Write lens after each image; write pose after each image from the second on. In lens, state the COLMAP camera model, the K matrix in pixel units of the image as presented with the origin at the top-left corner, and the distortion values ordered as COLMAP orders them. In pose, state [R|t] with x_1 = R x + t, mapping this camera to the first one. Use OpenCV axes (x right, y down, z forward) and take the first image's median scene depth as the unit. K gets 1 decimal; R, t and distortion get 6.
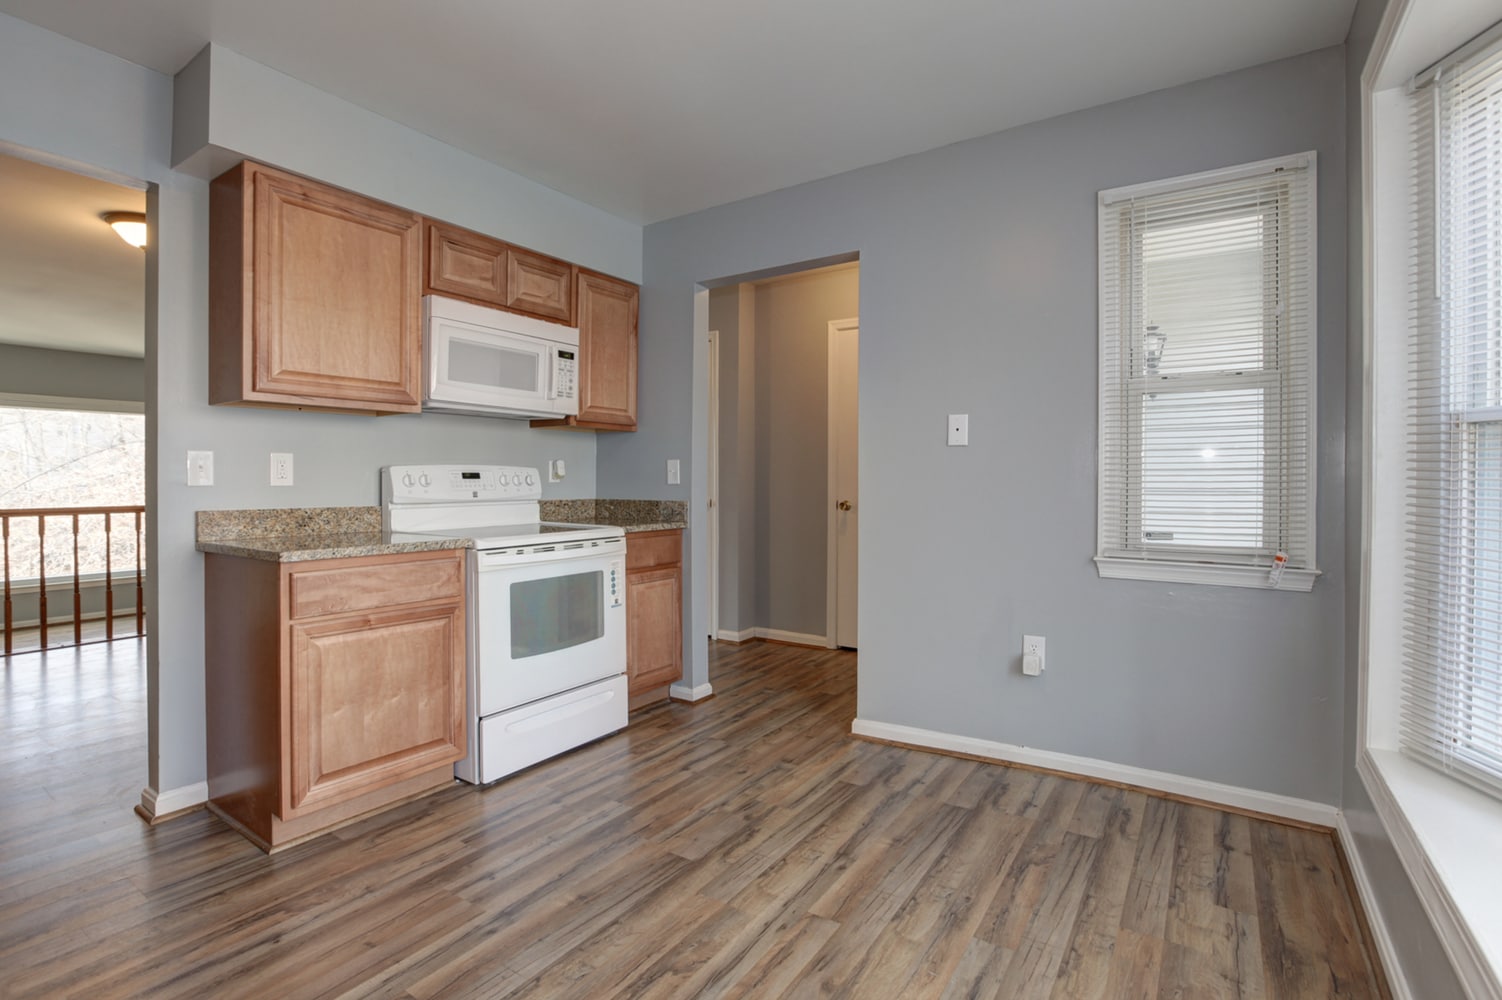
lens RADIAL K [[723.1, 0, 758.0], [0, 723.1, 478.9], [0, 0, 1]] dist [-0.045387, 0.015953]
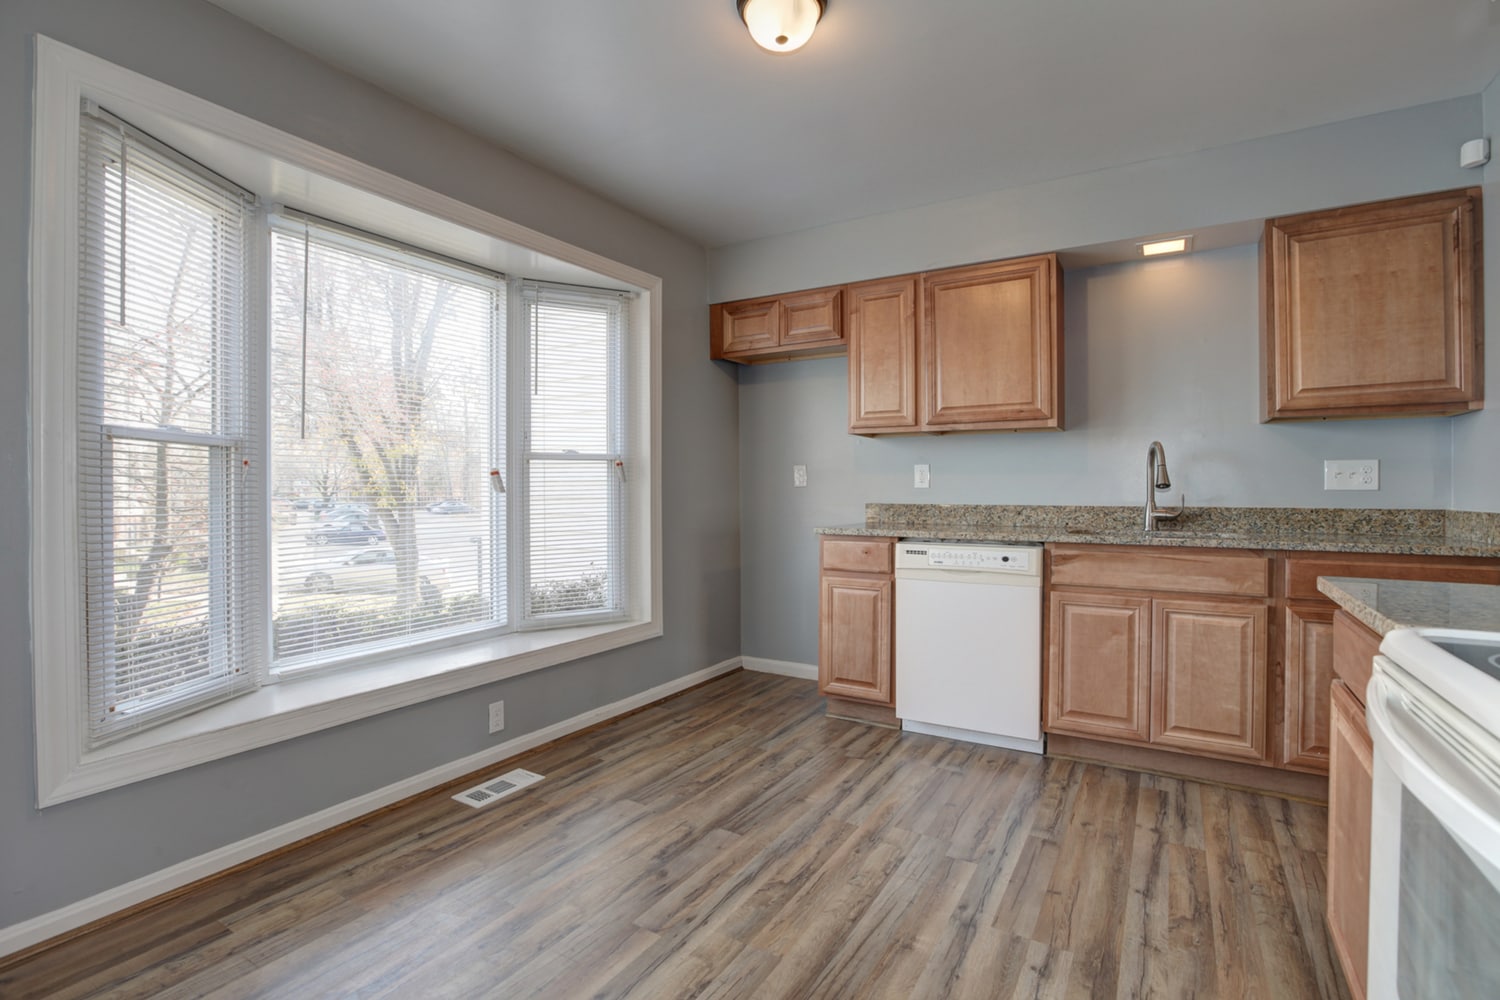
lens RADIAL K [[711.4, 0, 777.4], [0, 711.4, 491.7], [0, 0, 1]] dist [-0.023518, 0.001089]
pose [[-0.997725, 0.001518, -0.067392, -0.016489], [0.001209, 0.999989, 0.004629, 0.003350], [0.067398, 0.004537, -0.997716, 1.380750]]
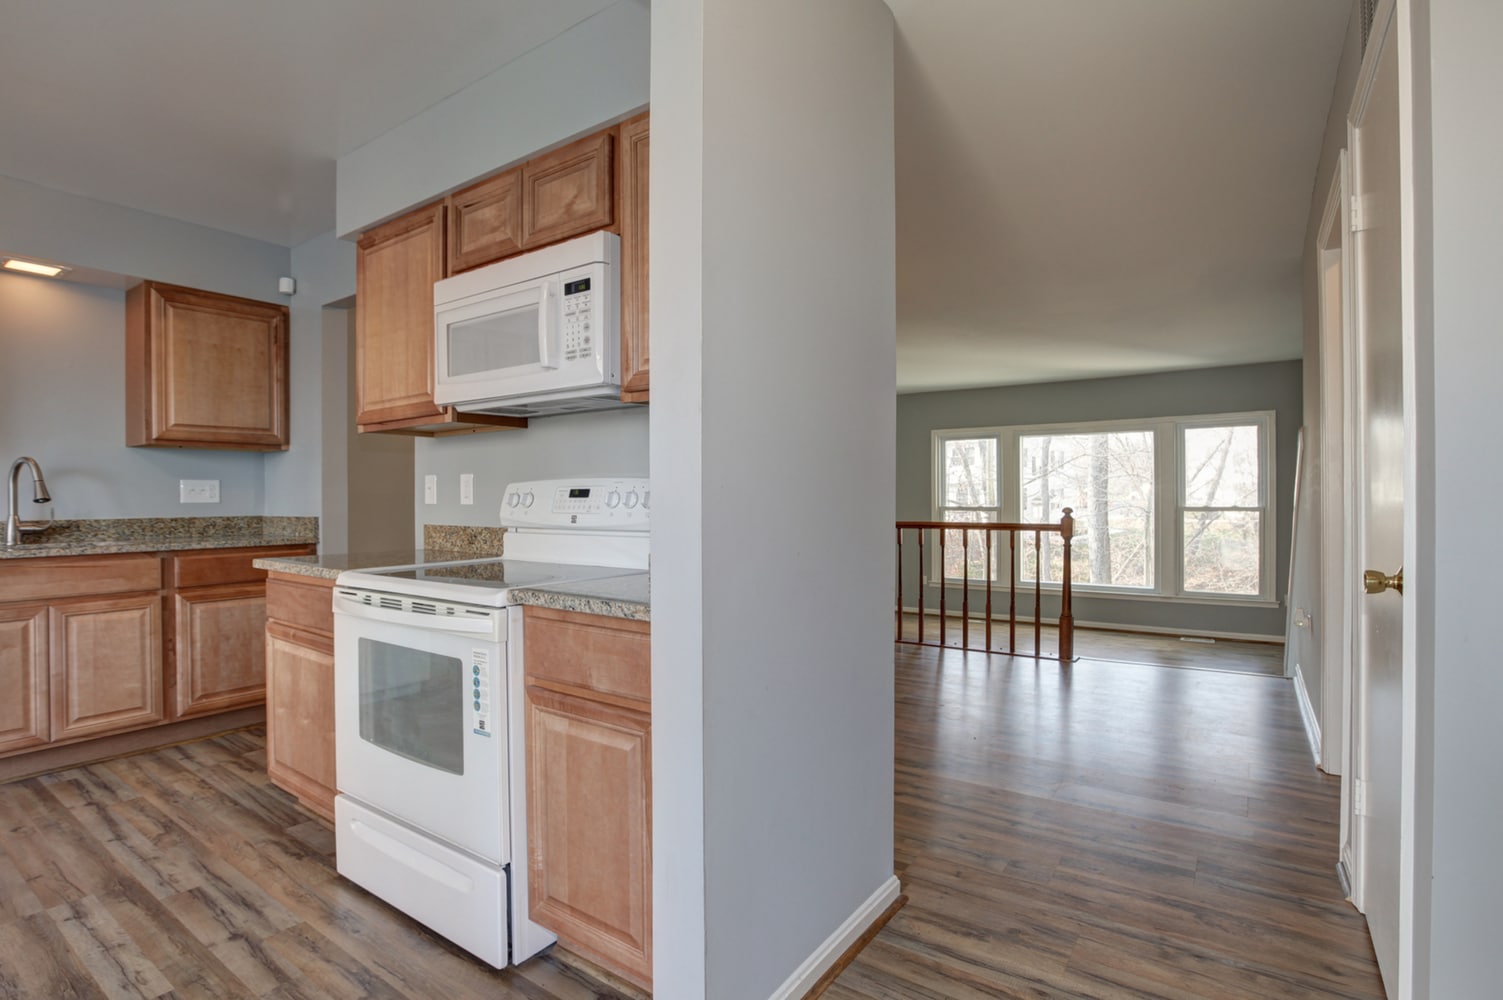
lens RADIAL K [[703.7, 0, 725.9], [0, 703.7, 499.3], [0, 0, 1]] dist [-0.048327, 0.018351]
pose [[-0.037089, 0.002180, -0.999310, 0.387611], [0.004541, 0.999988, 0.002013, 0.001348], [0.999302, -0.004463, -0.037099, 1.478074]]
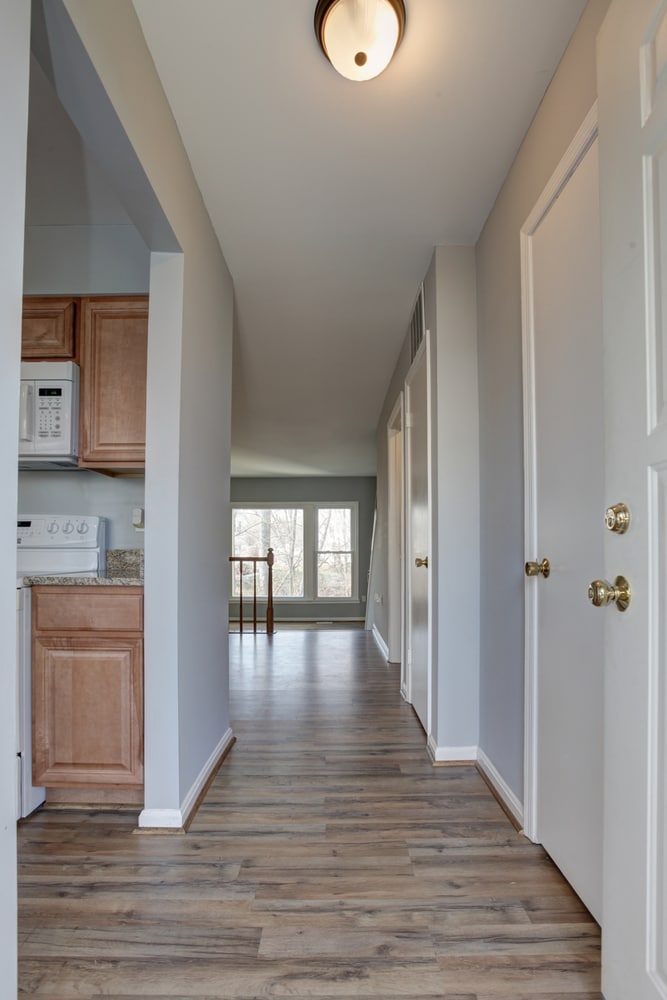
lens RADIAL K [[481.4, 0, 310.7], [0, 481.4, 543.1], [0, 0, 1]] dist [-0.045387, 0.015953]
pose [[0.529207, -0.010629, -0.848426, 0.563232], [-0.001726, 0.999906, -0.013603, 0.042724], [0.848491, 0.008663, 0.529138, 1.246482]]
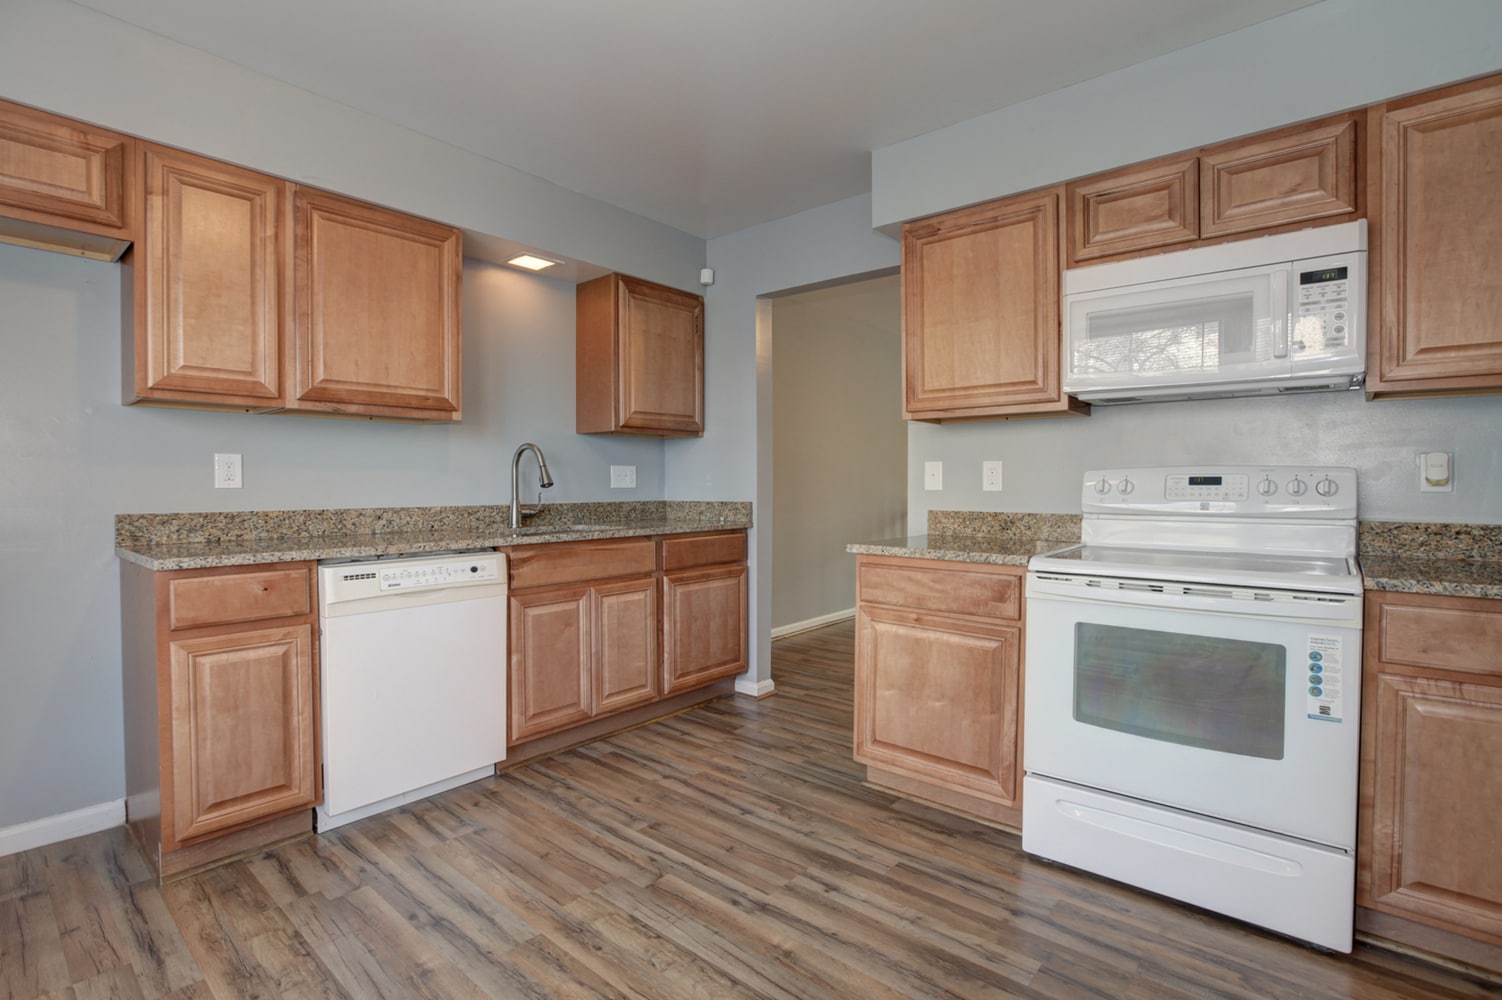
lens RADIAL K [[686.8, 0, 740.7], [0, 686.8, 495.7], [0, 0, 1]] dist [-0.050213, 0.015382]
pose [[-0.120955, 0.018008, -0.992495, 0.433117], [0.001196, 0.999837, 0.017996, -0.002599], [0.992657, 0.000990, -0.120956, 0.766178]]
